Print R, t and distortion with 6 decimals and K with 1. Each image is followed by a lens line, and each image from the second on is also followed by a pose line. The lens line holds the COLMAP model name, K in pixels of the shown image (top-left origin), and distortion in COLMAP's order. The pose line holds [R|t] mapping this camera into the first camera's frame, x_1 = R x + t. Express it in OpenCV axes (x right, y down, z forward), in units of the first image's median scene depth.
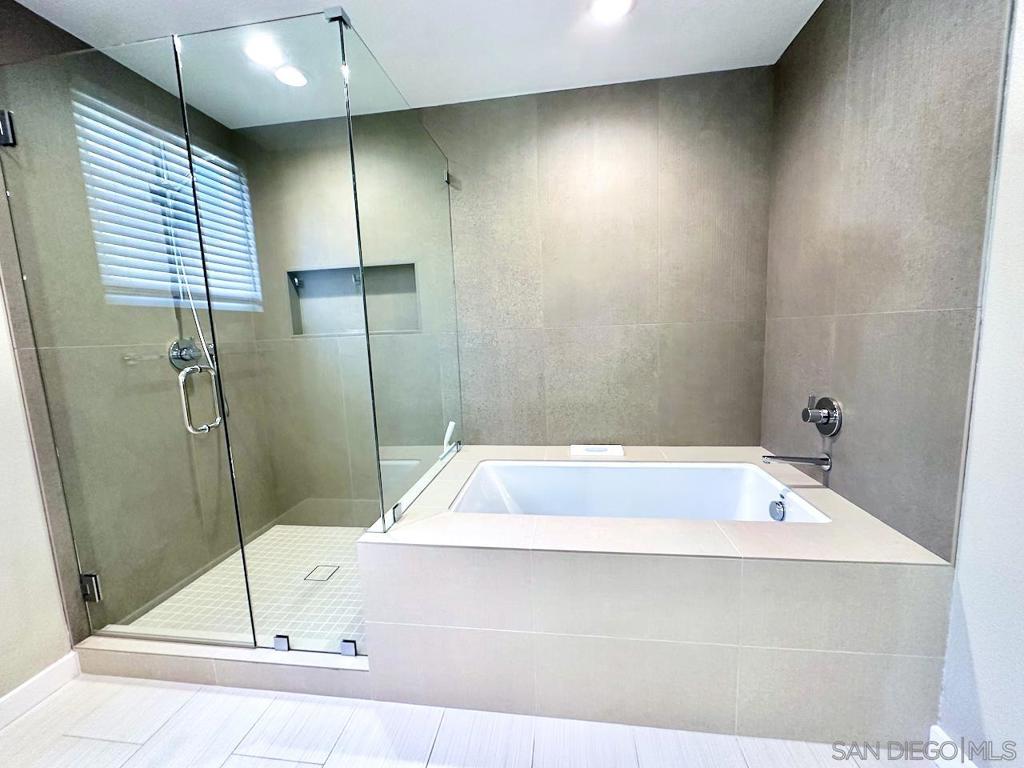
lens RADIAL K [[408.7, 0, 513.6], [0, 408.7, 384.2], [0, 0, 1]] dist [-0.005680, 0.000935]
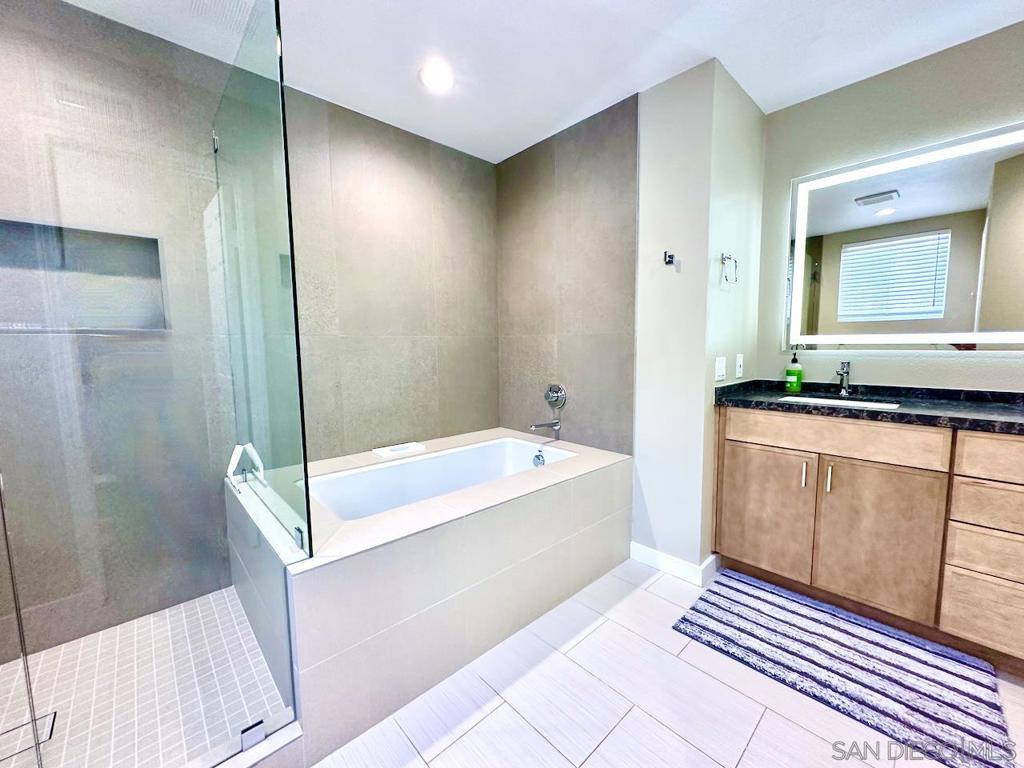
lens RADIAL K [[408.7, 0, 515.0], [0, 408.7, 382.4], [0, 0, 1]] dist [-0.005680, 0.000935]
pose [[0.636123, -0.040838, 0.770506, -0.469226], [0.084979, 0.996232, -0.017356, 0.031610], [-0.766894, 0.076517, 0.637196, 0.064305]]
